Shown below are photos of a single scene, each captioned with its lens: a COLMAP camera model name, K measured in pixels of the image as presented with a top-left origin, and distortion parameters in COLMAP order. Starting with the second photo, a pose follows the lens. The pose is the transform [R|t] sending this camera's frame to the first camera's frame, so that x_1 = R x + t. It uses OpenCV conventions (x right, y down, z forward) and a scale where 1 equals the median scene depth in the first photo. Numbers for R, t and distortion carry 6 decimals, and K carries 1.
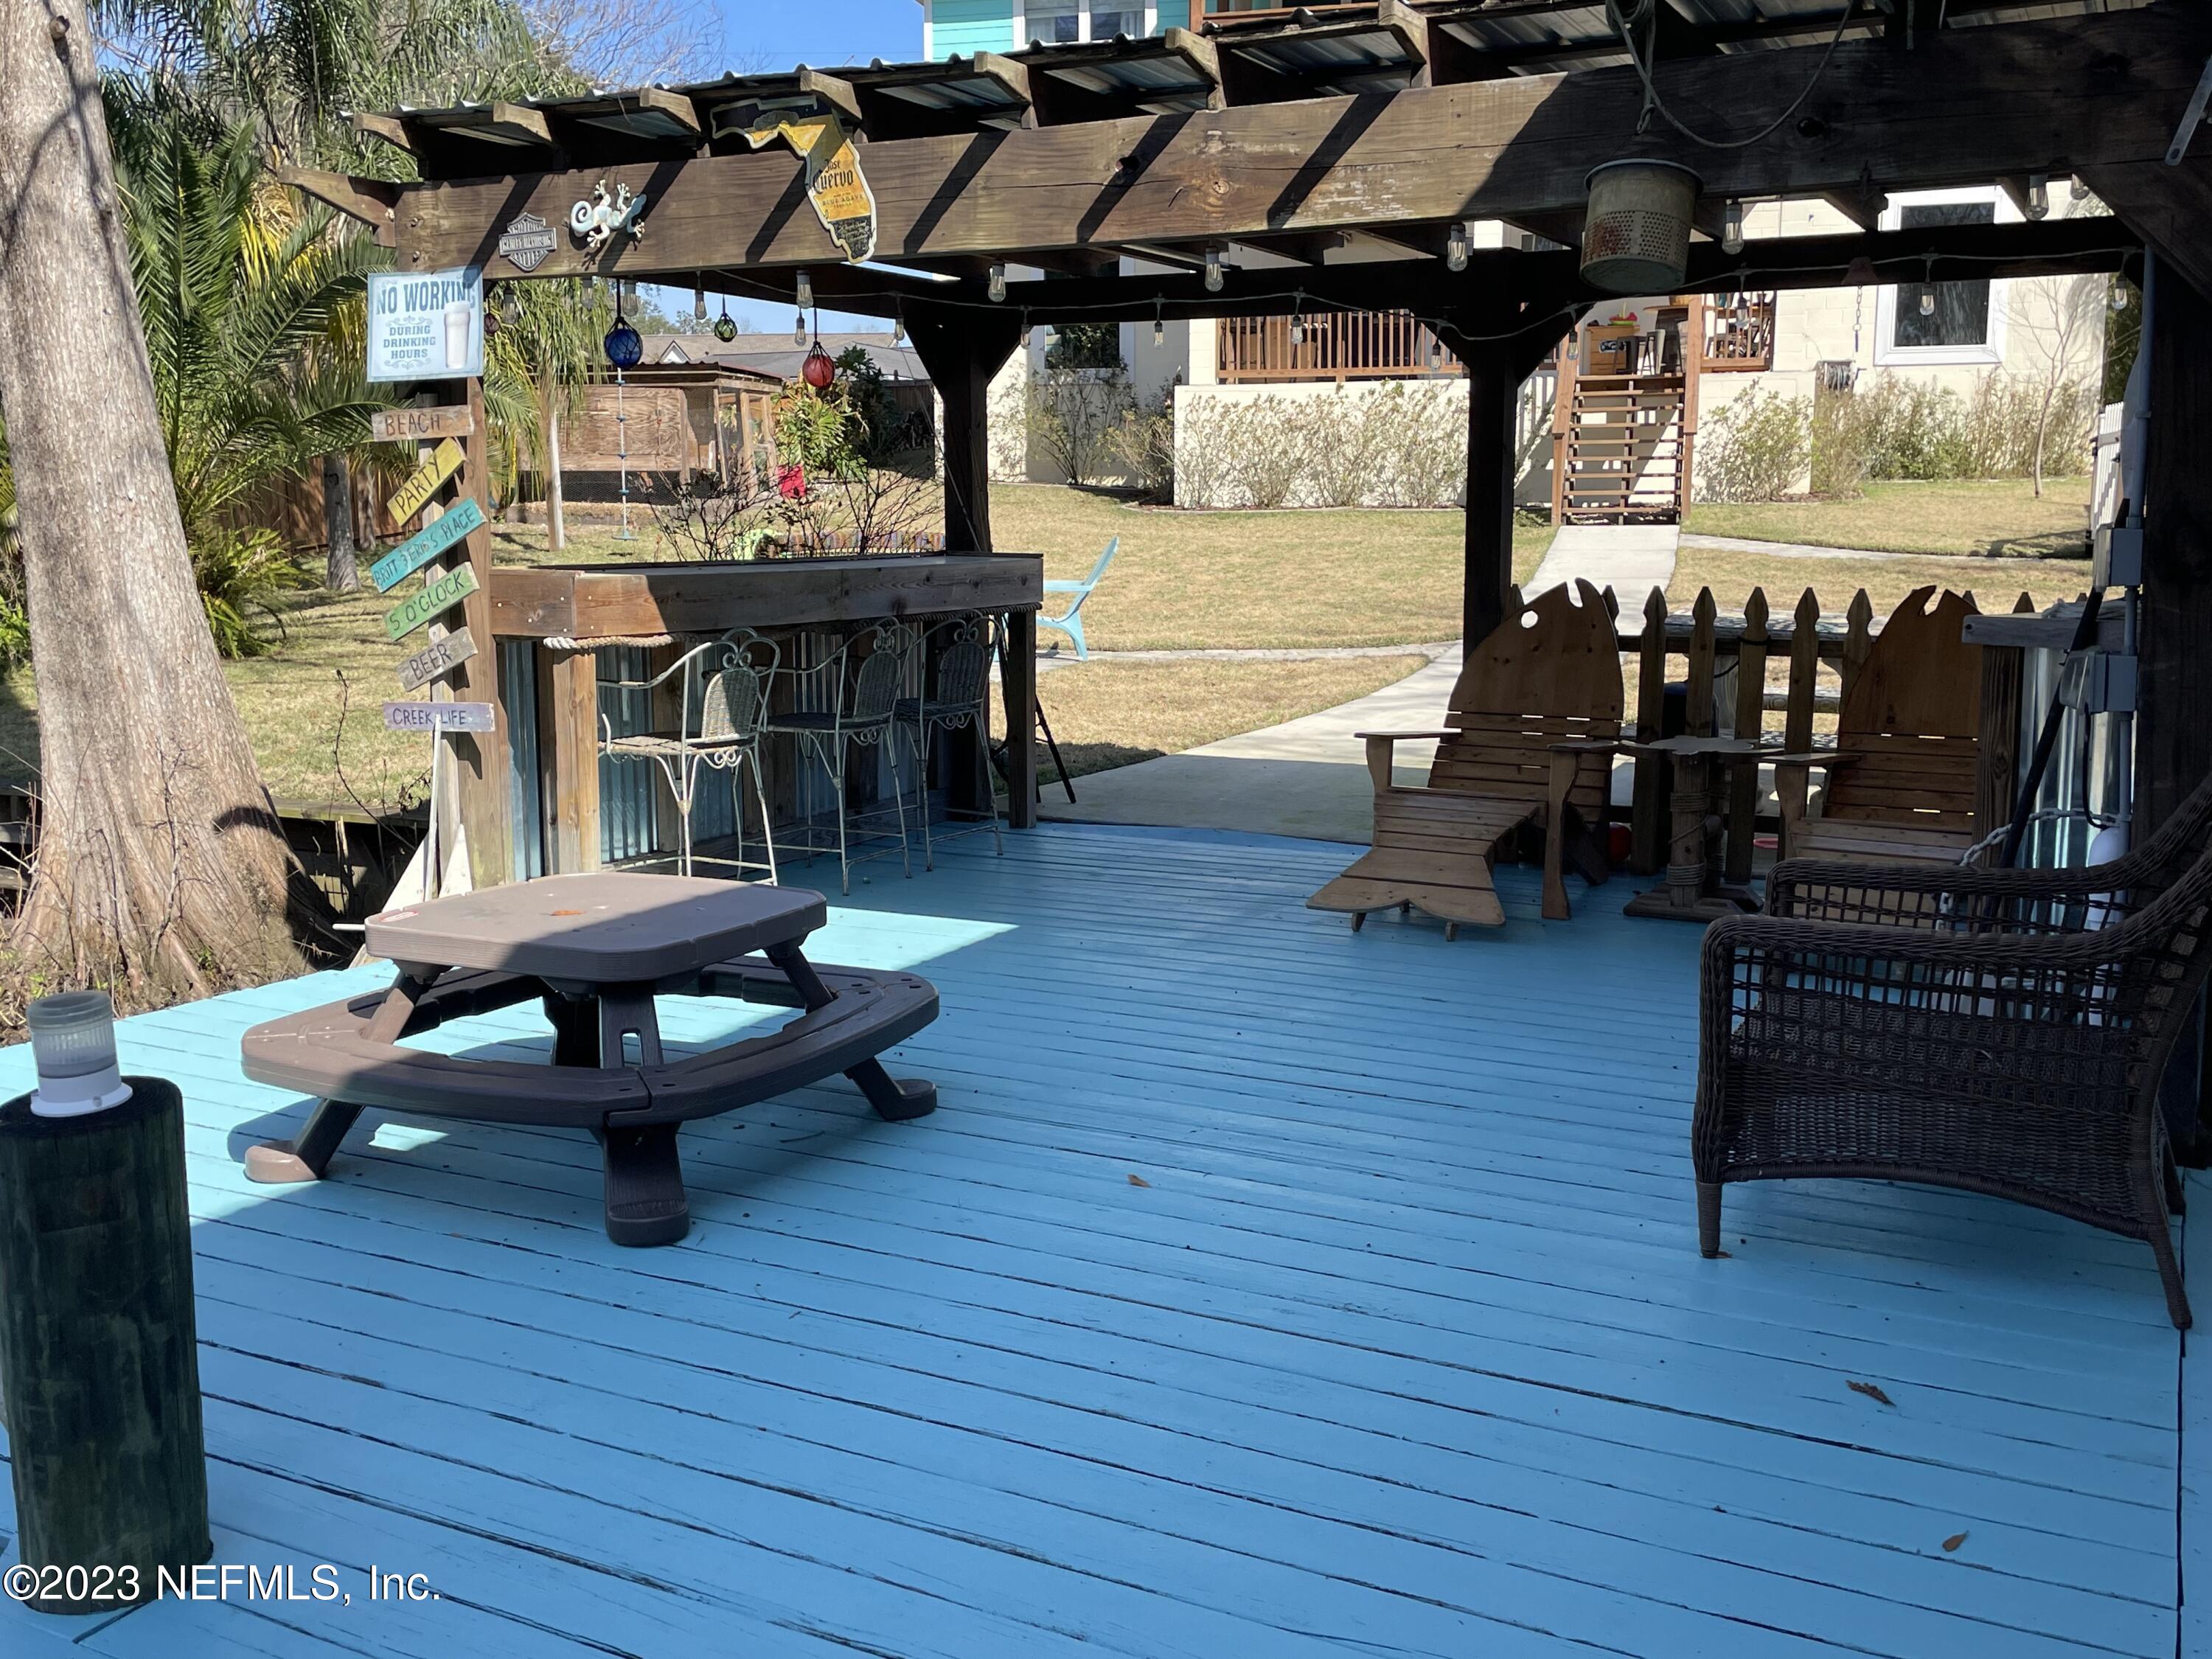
lens RADIAL K [[2064.6, 0, 1103.2], [0, 2064.6, 828.7], [0, 0, 1]] dist [0.068057, 0.000000]
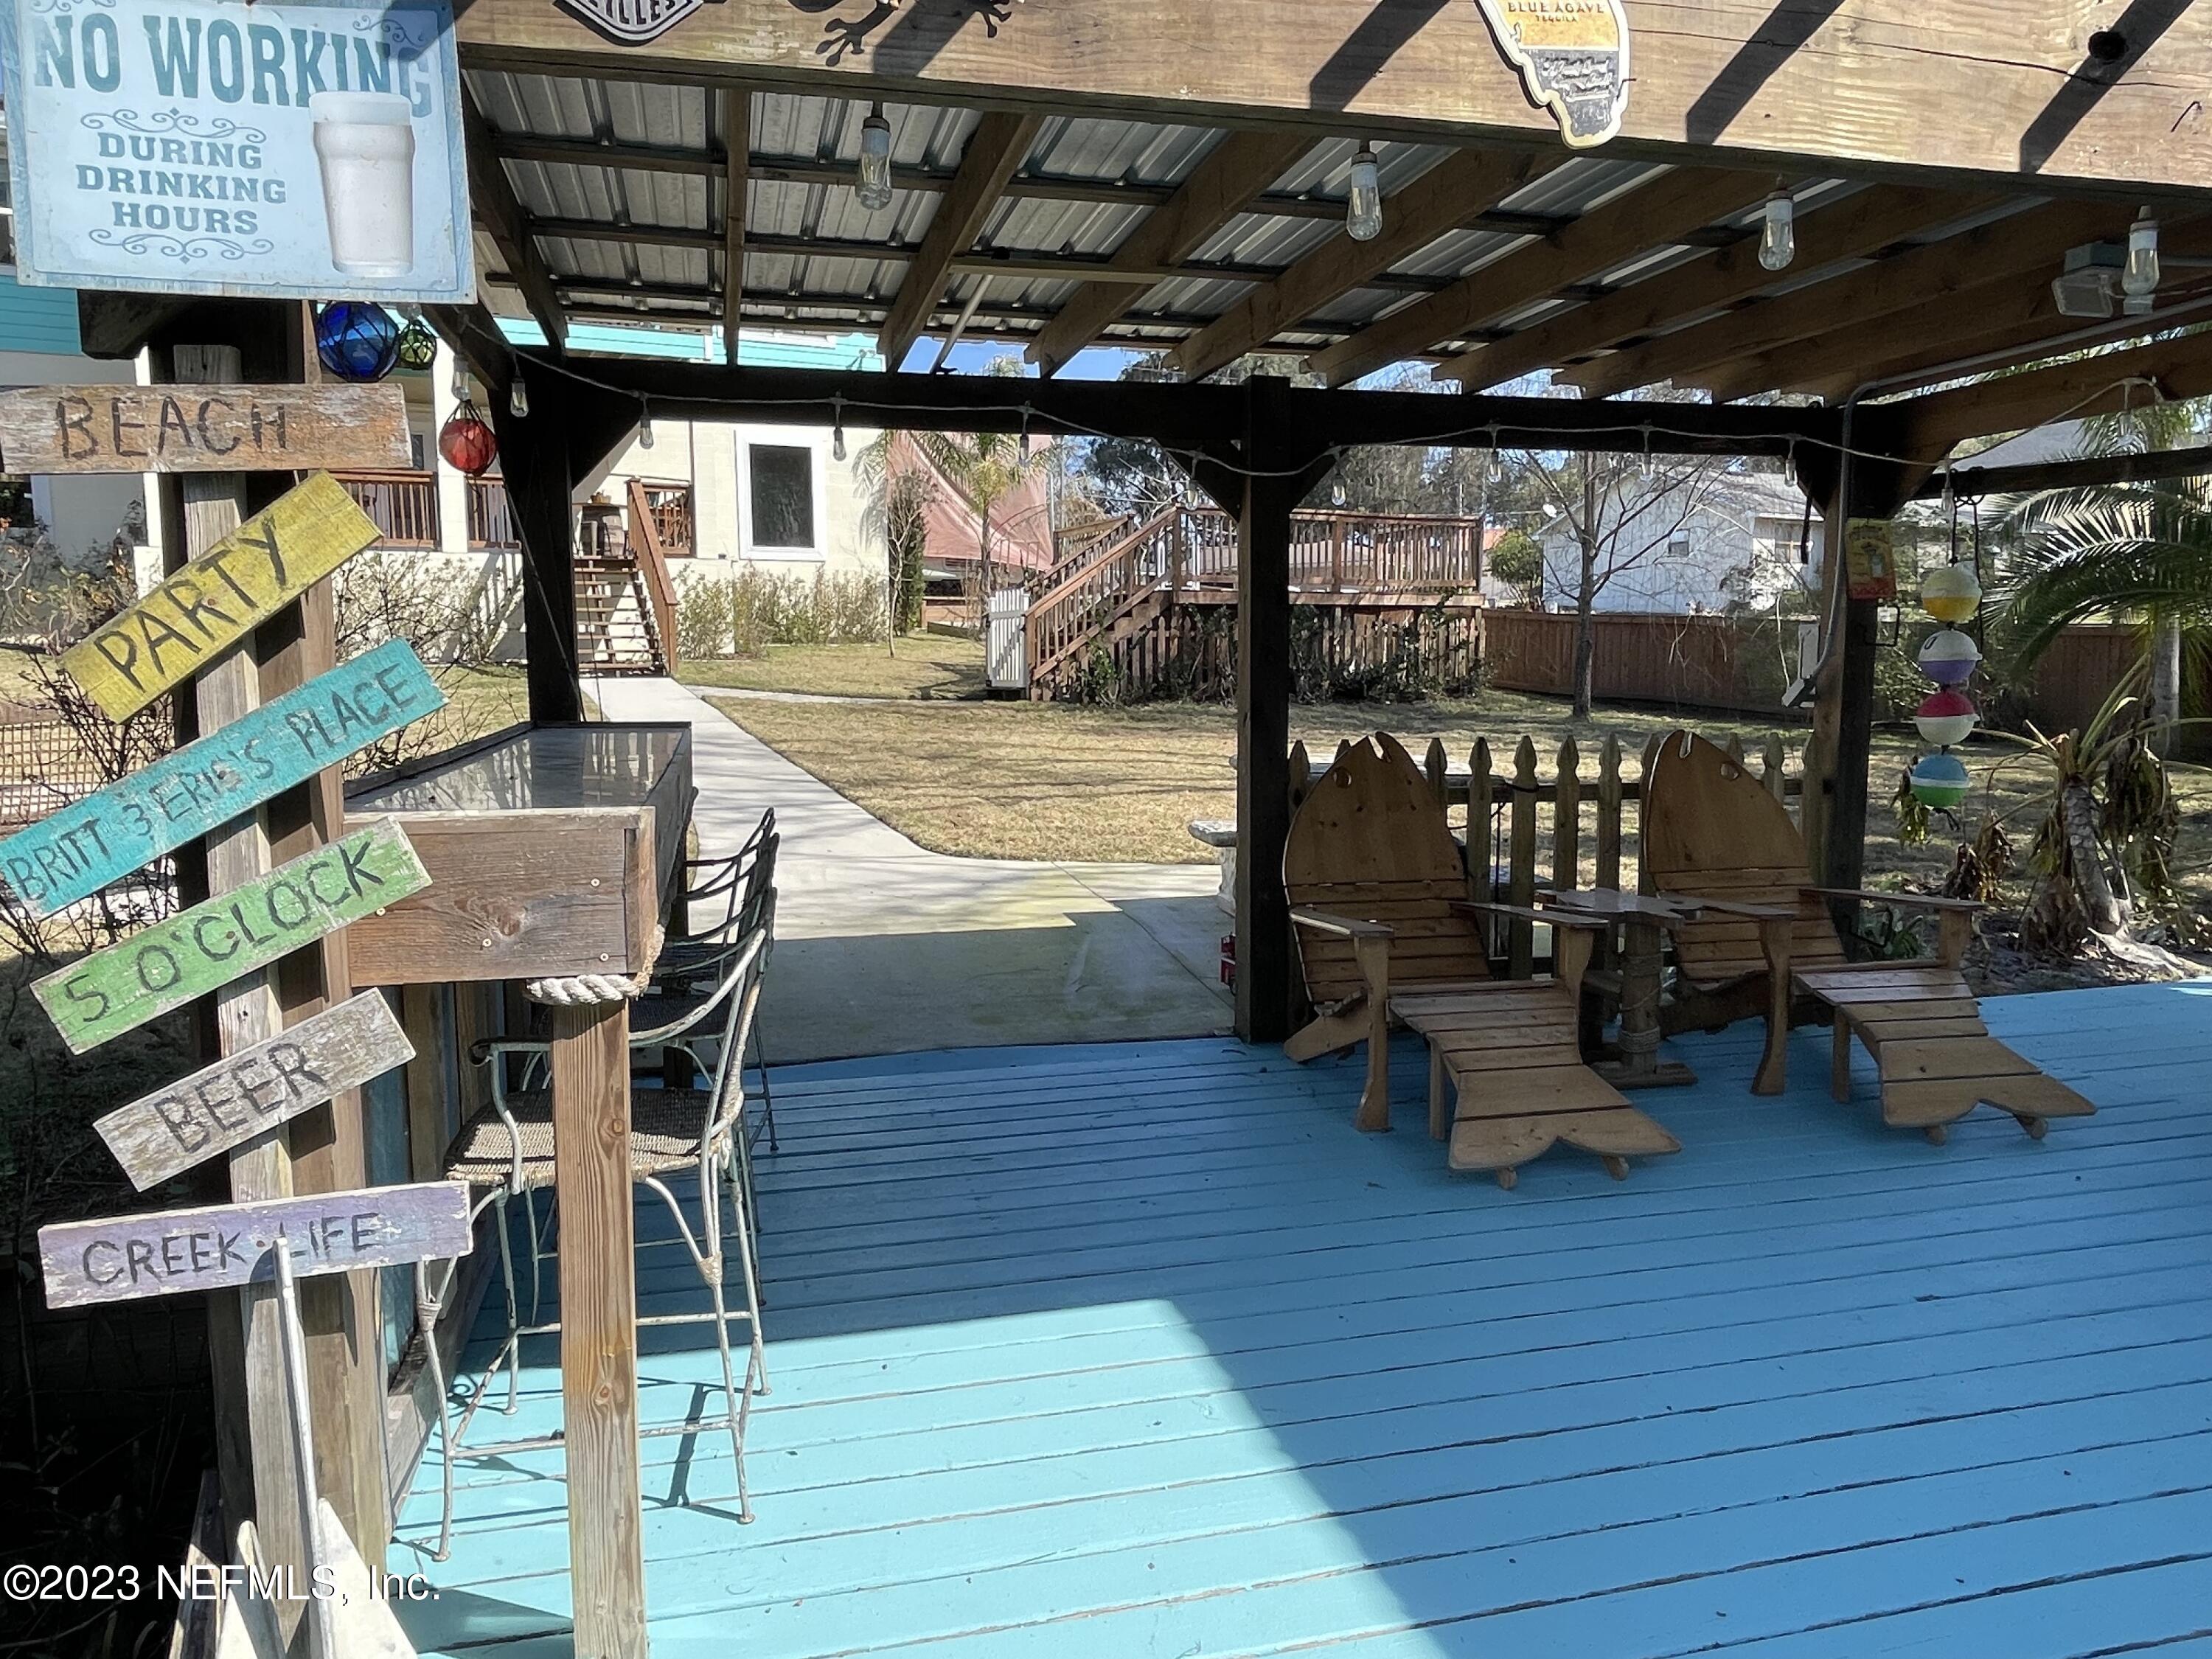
lens RADIAL K [[1463.8, 0, 1104.2], [0, 1463.8, 830.0], [0, 0, 1]] dist [0.000914, -0.004380]
pose [[0.755591, -0.079838, 0.650161, -0.307154], [0.106134, 0.994351, -0.001240, -0.090614], [-0.646389, 0.069941, 0.759796, 0.587307]]
